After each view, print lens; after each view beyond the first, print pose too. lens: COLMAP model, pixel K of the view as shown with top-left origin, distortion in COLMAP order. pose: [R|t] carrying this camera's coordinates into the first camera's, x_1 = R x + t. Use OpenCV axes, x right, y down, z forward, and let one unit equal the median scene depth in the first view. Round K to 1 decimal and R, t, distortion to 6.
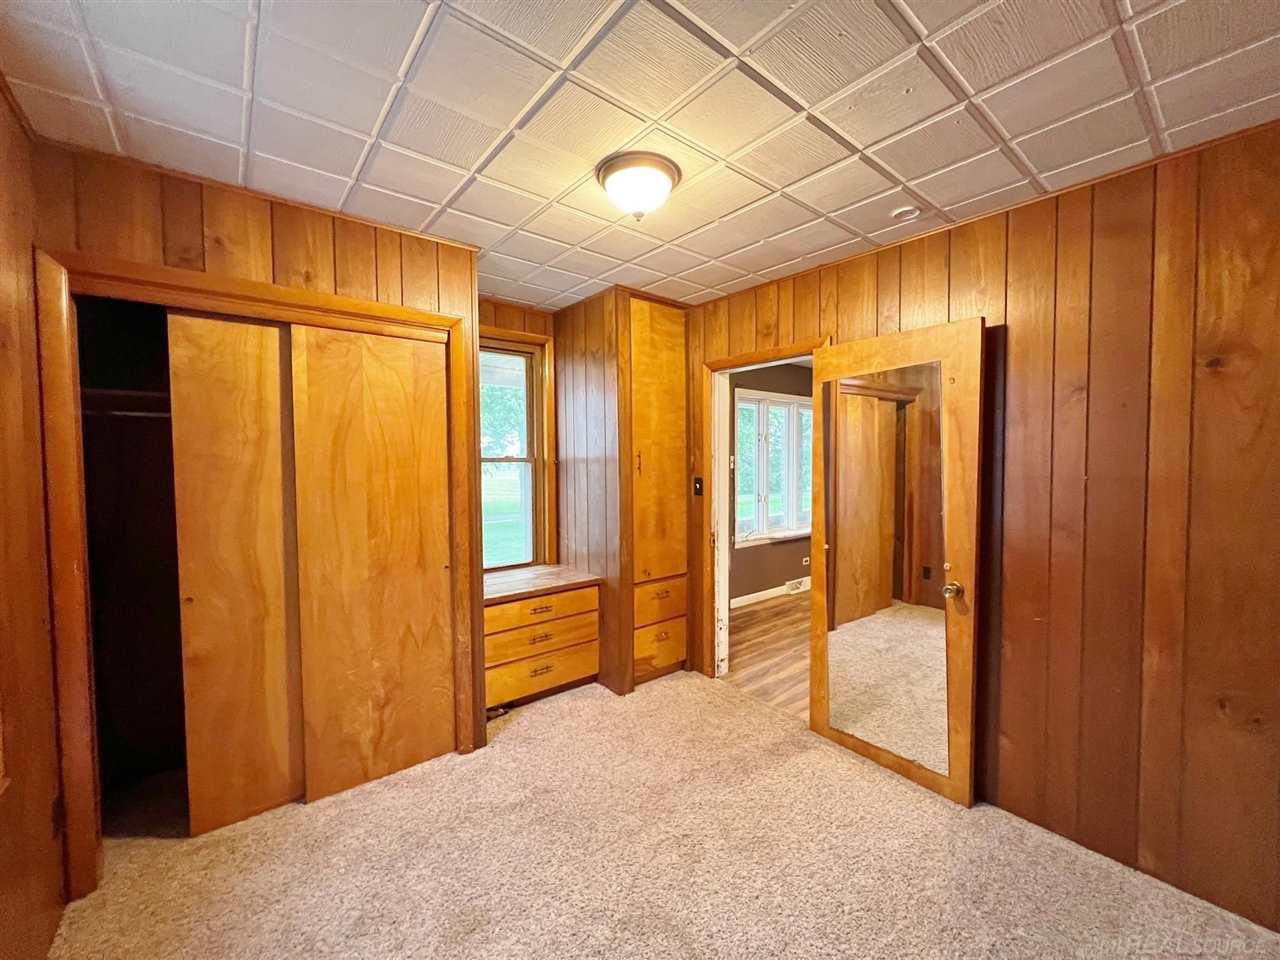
lens RADIAL K [[510.1, 0, 639.6], [0, 510.1, 481.3], [0, 0, 1]] dist [-0.000539, -0.000109]
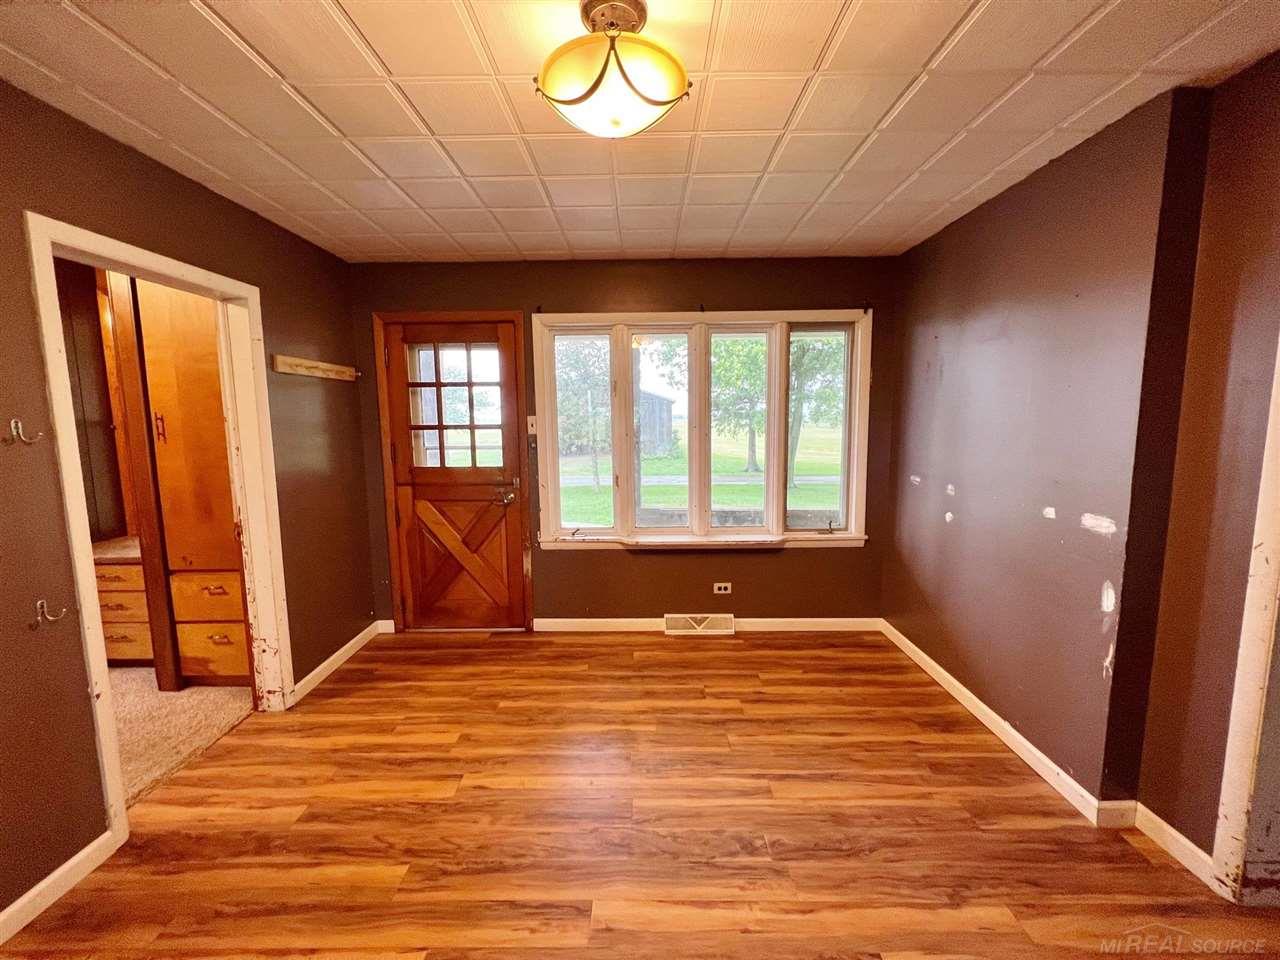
lens RADIAL K [[510.1, 0, 639.4], [0, 510.1, 475.1], [0, 0, 1]] dist [-0.000539, -0.000109]
pose [[0.768721, 0.068696, -0.635884, 0.823186], [-0.022202, 0.996482, 0.080812, -0.033670], [0.639199, -0.048004, 0.767542, 0.621615]]
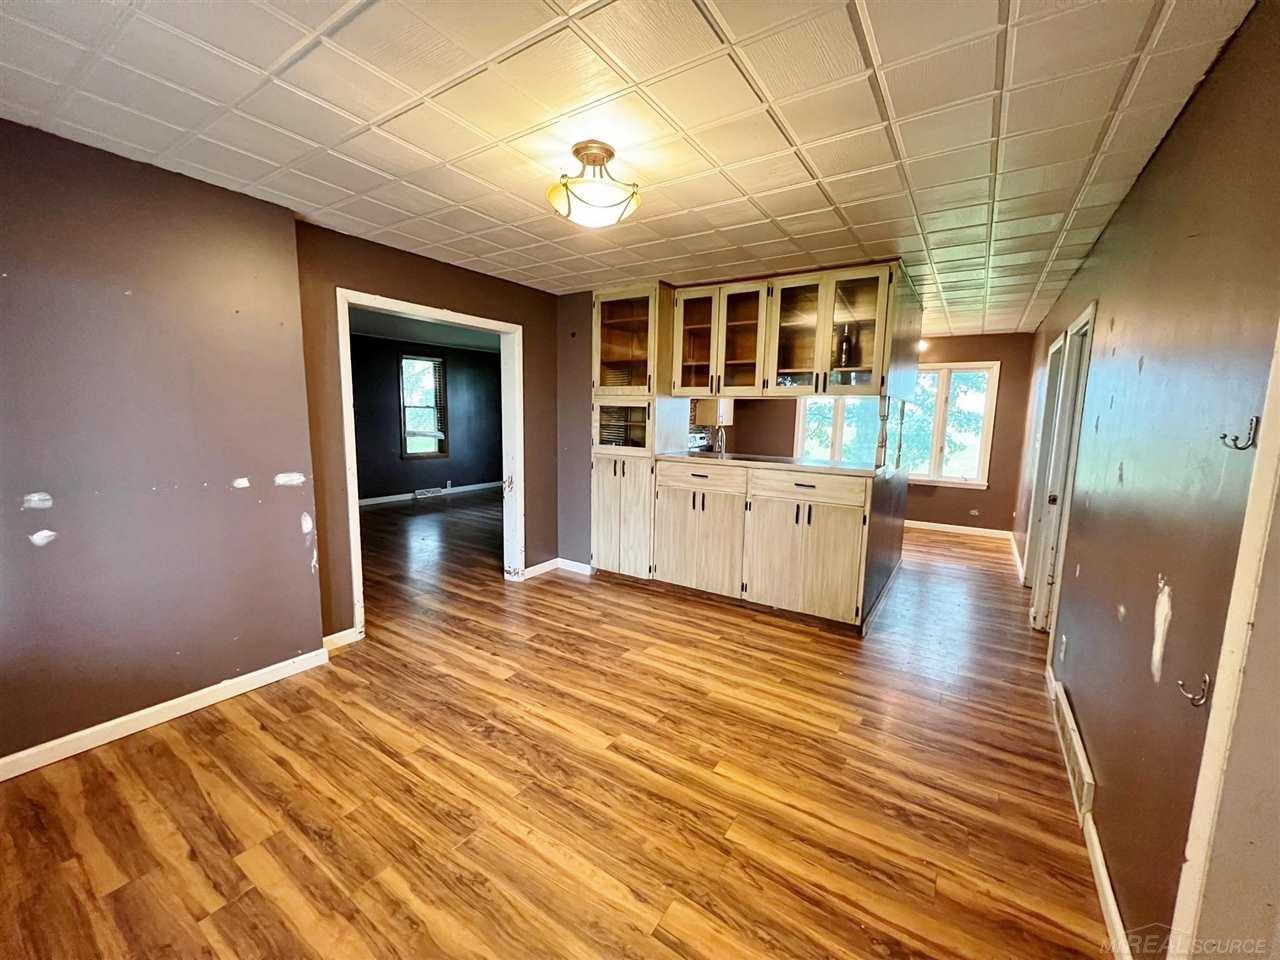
lens RADIAL K [[510.1, 0, 640.7], [0, 510.1, 478.2], [0, 0, 1]] dist [-0.000539, -0.000109]
pose [[-0.297816, -0.123185, 0.946642, 0.118417], [0.022978, 0.990427, 0.136111, -0.043889], [-0.954347, 0.062288, -0.292135, 0.964787]]
